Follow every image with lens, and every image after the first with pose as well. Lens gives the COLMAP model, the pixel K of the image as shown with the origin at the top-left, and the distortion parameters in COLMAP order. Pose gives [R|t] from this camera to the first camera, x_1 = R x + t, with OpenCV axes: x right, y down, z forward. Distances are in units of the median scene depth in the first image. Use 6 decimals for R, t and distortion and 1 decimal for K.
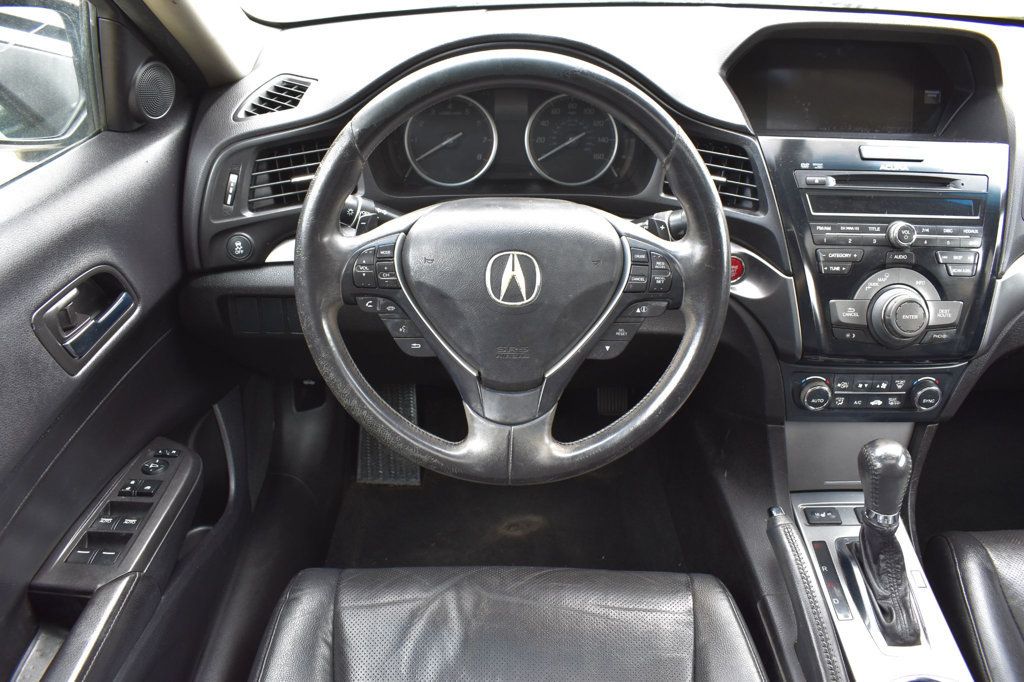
lens RADIAL K [[794.0, 0, 512.0], [0, 794.0, 341.0], [0, 0, 1]] dist [-0.096617, 0.005647]
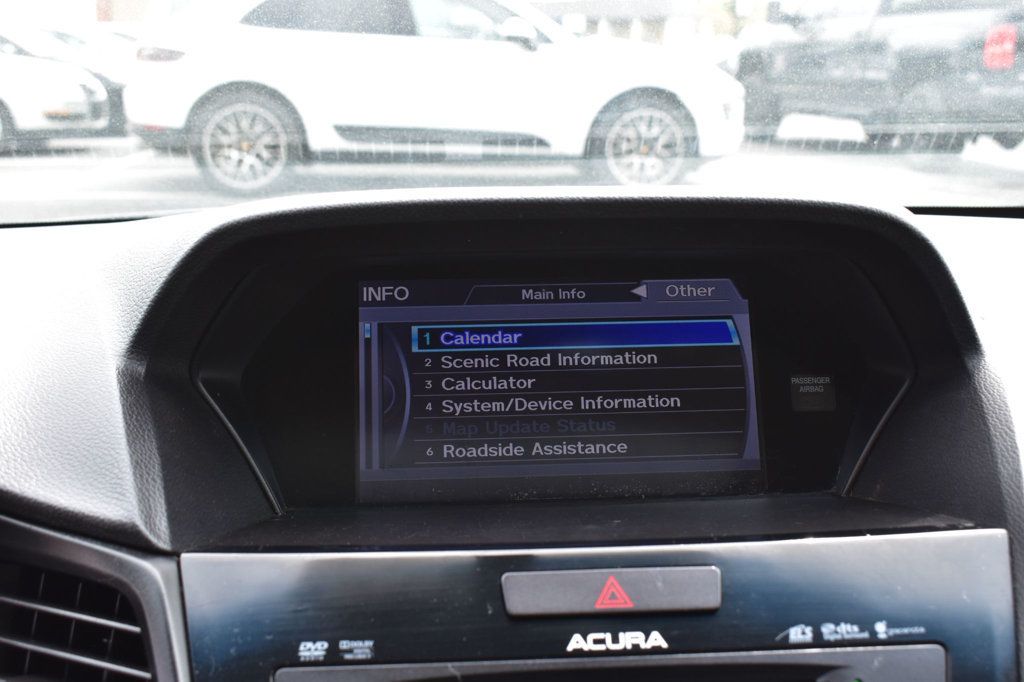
lens RADIAL K [[1175.3, 0, 512.0], [0, 1175.3, 341.0], [0, 0, 1]] dist [-0.064030, 0.000949]
pose [[0.998358, -0.027513, 0.050238, 0.467657], [0.042599, 0.942971, -0.330137, -0.200662], [-0.038290, 0.331735, 0.942595, 0.576050]]
